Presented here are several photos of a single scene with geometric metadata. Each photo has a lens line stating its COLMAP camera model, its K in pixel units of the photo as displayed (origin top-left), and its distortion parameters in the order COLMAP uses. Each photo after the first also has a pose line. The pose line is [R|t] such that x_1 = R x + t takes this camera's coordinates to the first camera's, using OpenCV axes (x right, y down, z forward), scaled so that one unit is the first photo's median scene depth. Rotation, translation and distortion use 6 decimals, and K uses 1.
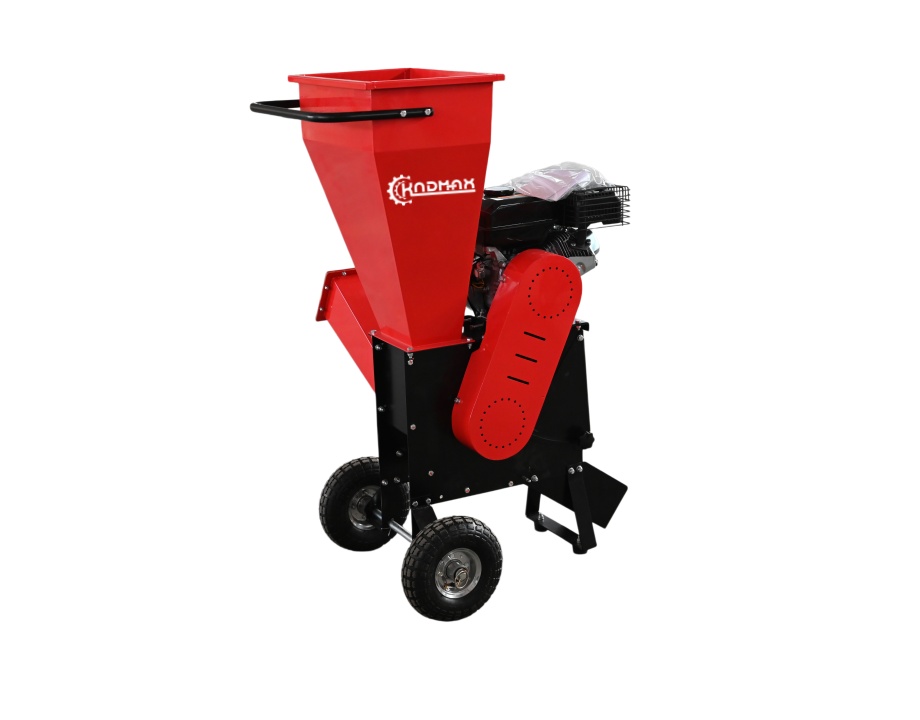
lens RADIAL K [[1426.2, 0, 459.1], [0, 1426.2, 364.3], [0, 0, 1]] dist [0.011083, 0.000000]
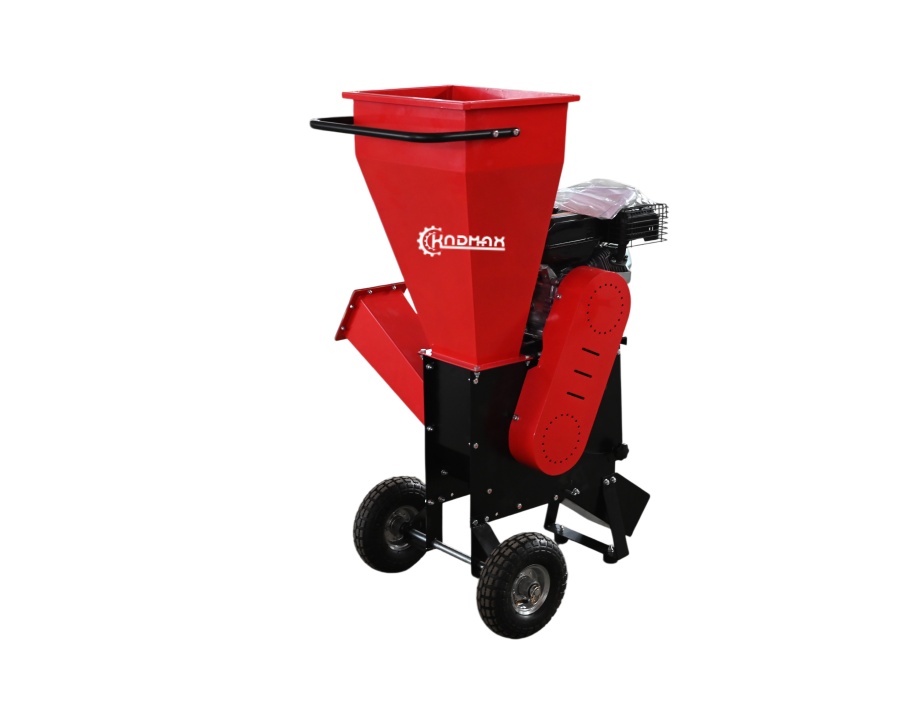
lens RADIAL K [[1426.2, 0, 461.1], [0, 1426.2, 357.2], [0, 0, 1]] dist [0.011083, 0.000000]
pose [[0.974890, -0.025187, 0.221259, -0.259865], [0.026110, 0.999658, -0.001250, -0.016893], [-0.221152, 0.006996, 0.975214, 0.028357]]
